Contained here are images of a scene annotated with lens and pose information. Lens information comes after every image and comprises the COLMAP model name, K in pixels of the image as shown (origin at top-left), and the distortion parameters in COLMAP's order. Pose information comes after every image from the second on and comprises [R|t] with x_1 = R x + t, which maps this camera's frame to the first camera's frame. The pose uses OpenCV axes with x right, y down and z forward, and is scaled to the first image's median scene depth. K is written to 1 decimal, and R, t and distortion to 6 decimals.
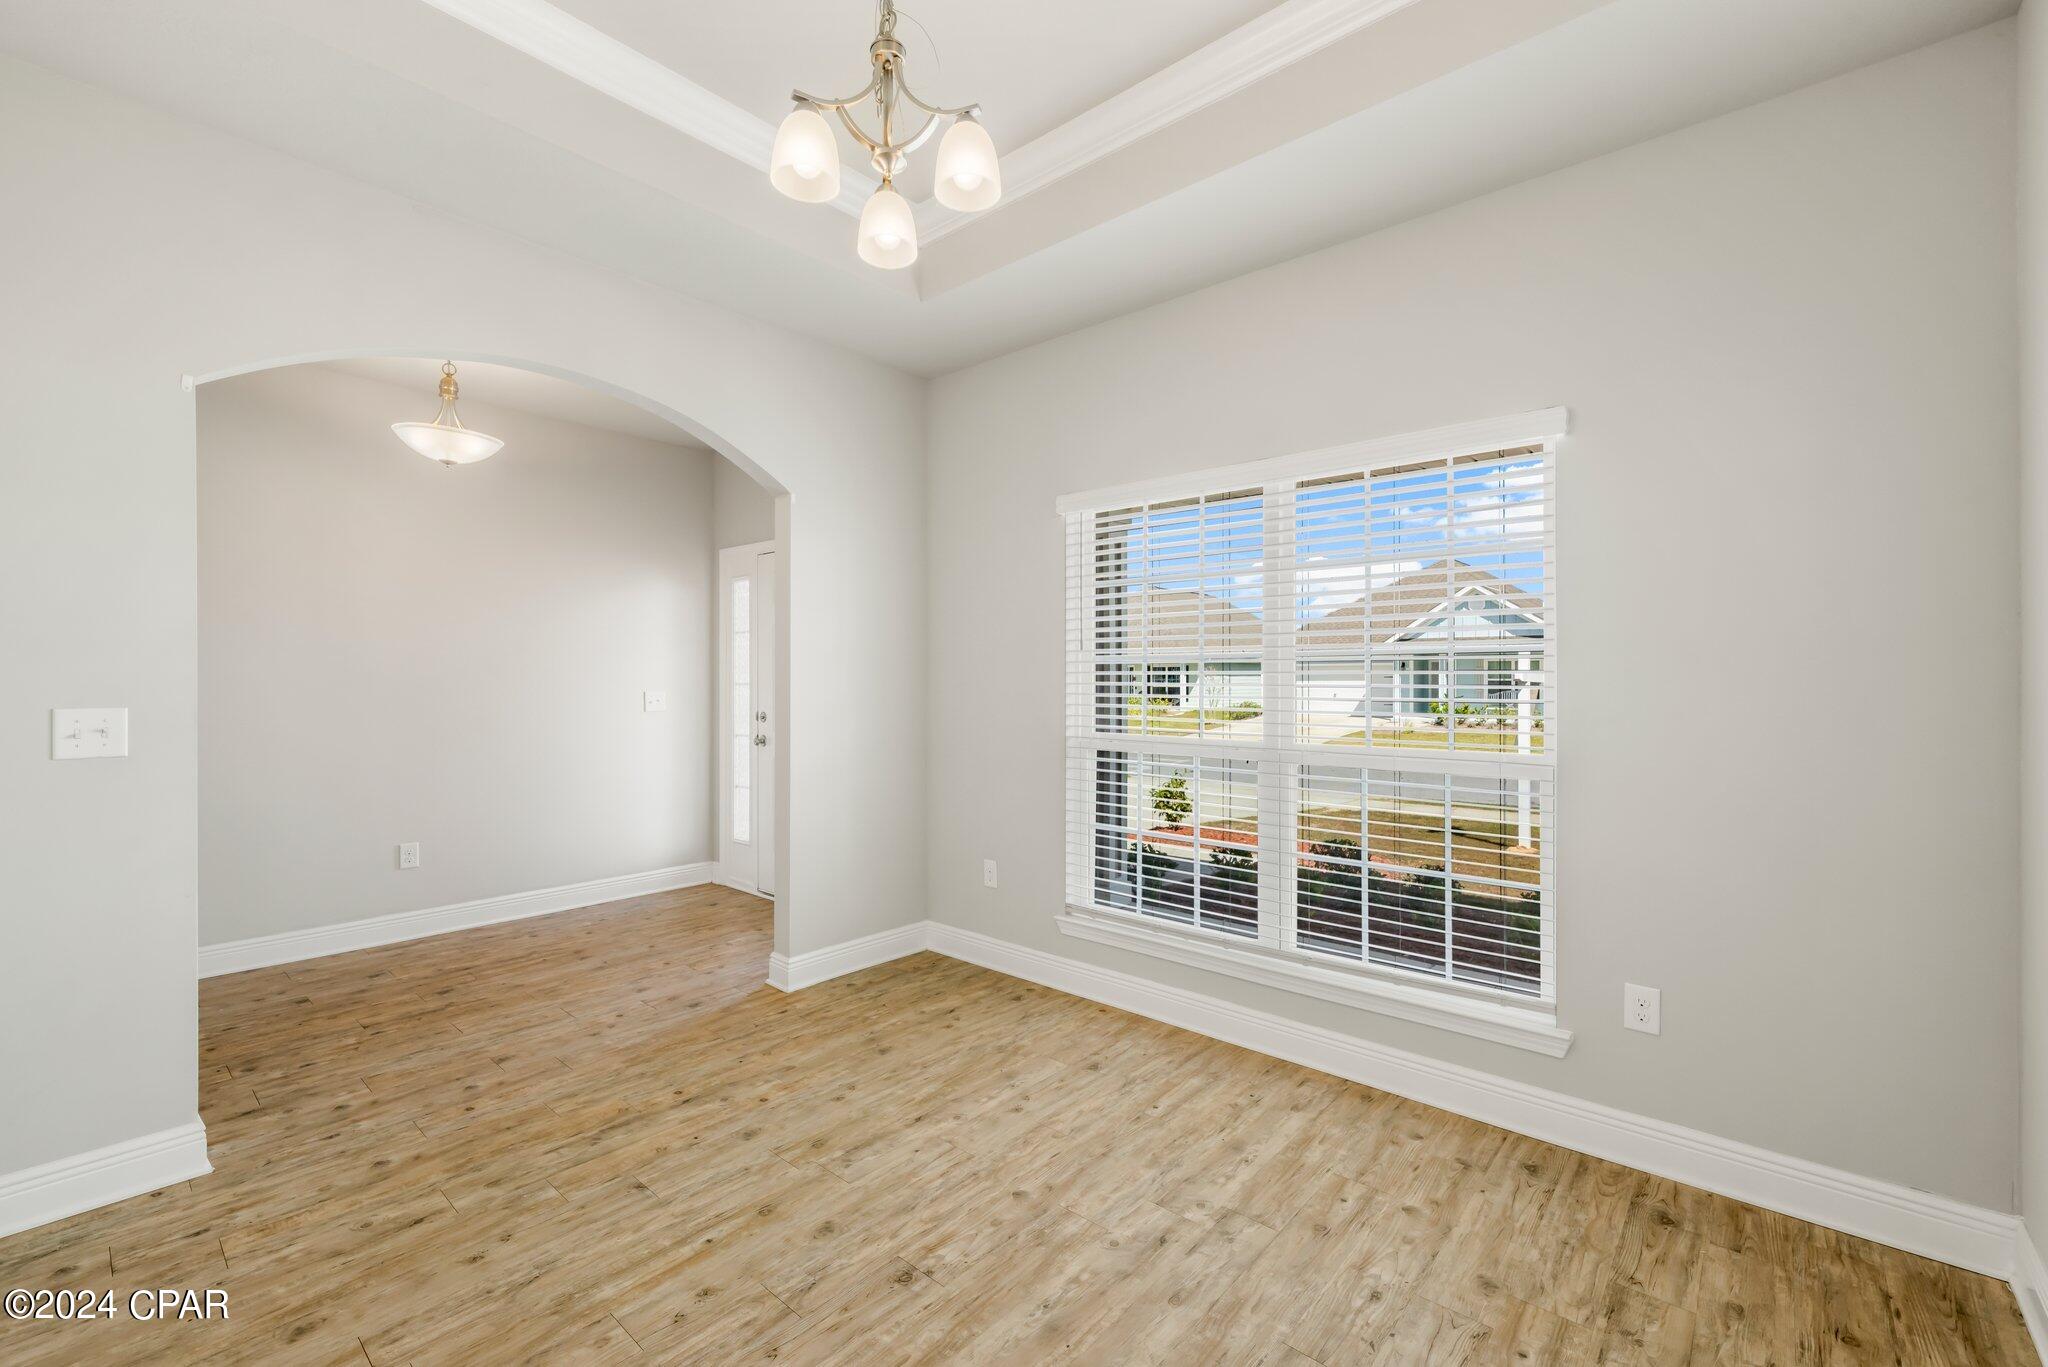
lens RADIAL K [[853.0, 0, 1021.8], [0, 853.0, 681.6], [0, 0, 1]] dist [-0.004071, 0.001175]
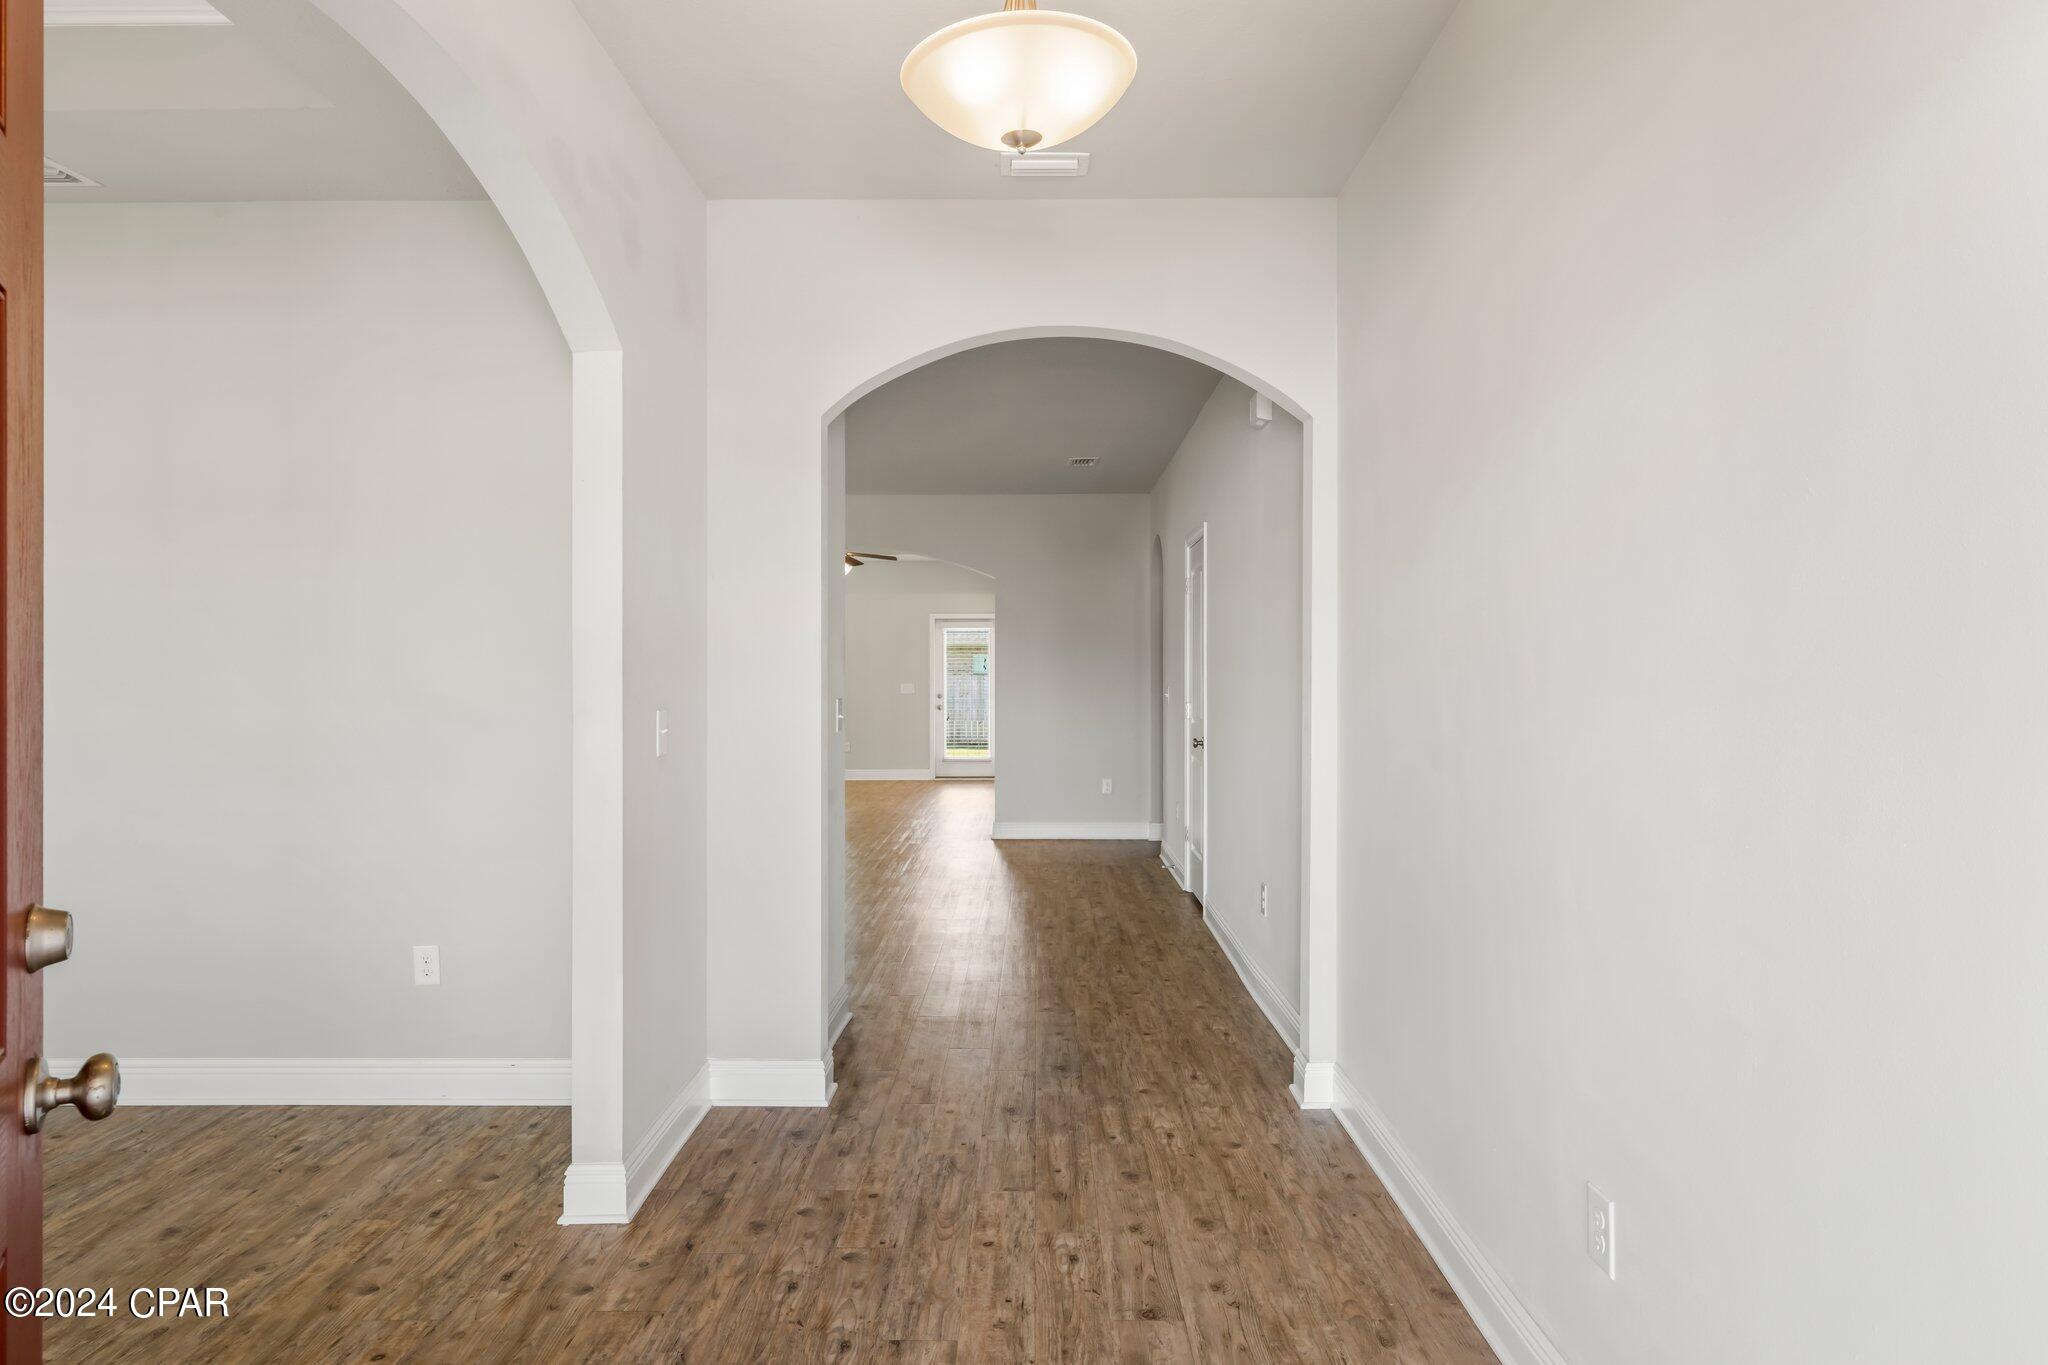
lens RADIAL K [[1211.5, 0, 1025.7], [0, 1211.5, 677.0], [0, 0, 1]] dist [0.001049, -0.000773]
pose [[-0.757607, 0.002837, -0.652705, -0.470106], [-0.001023, 0.999984, 0.005534, -0.010554], [0.652710, 0.004860, -0.757592, 2.197144]]
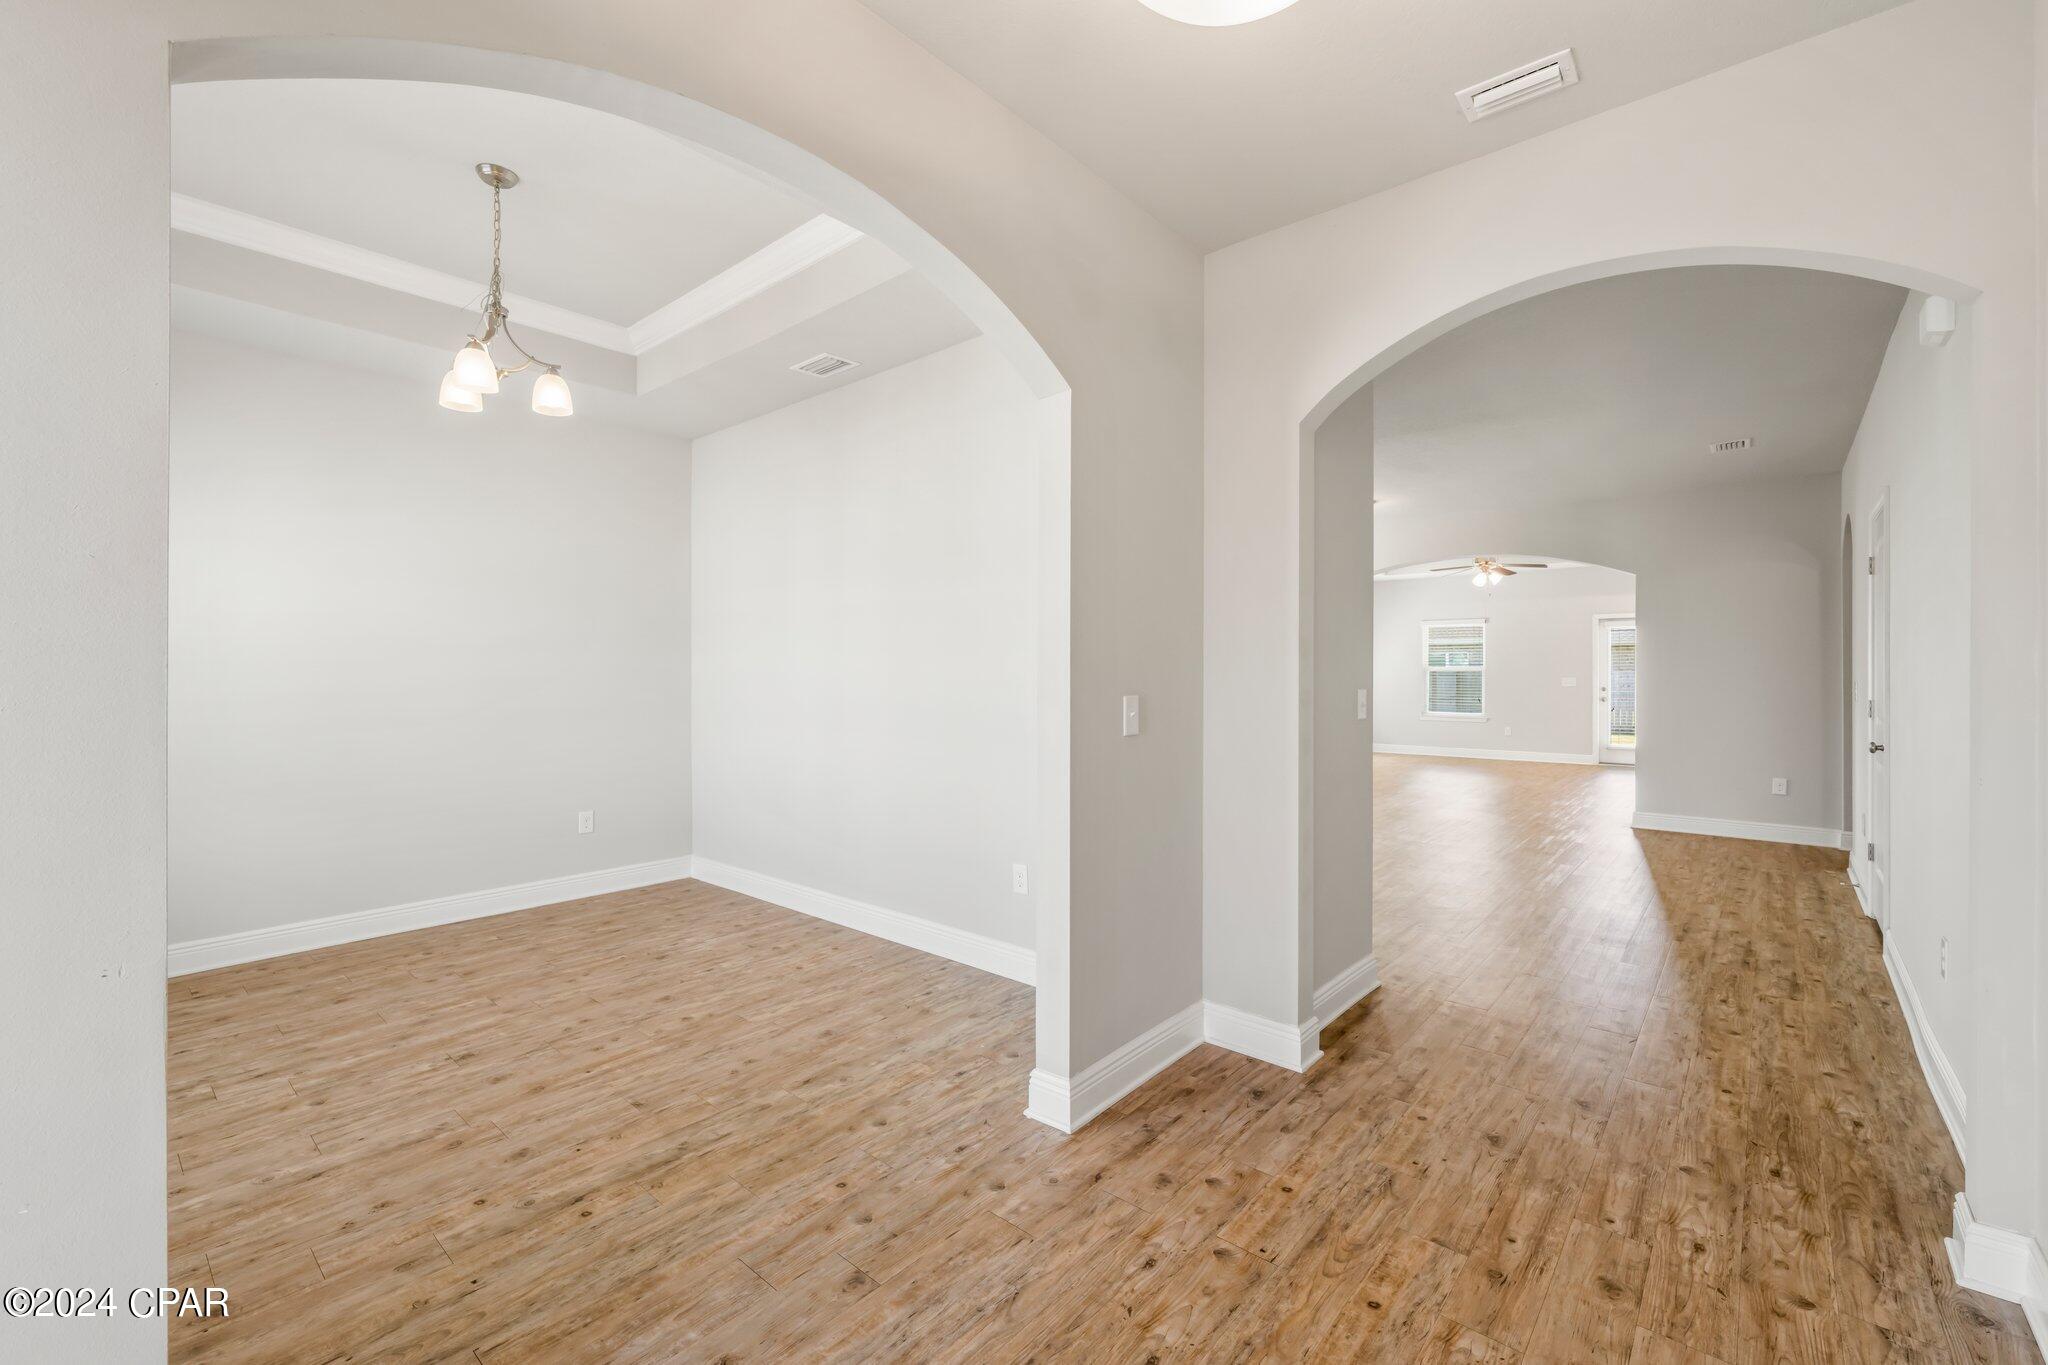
lens RADIAL K [[853.0, 0, 1022.0], [0, 853.0, 671.2], [0, 0, 1]] dist [-0.004071, 0.001175]
pose [[-1.000000, 0.000010, 0.000517, -0.909642], [0.000012, 0.999986, 0.005345, -0.005552], [-0.000517, 0.005345, -0.999986, 2.016052]]
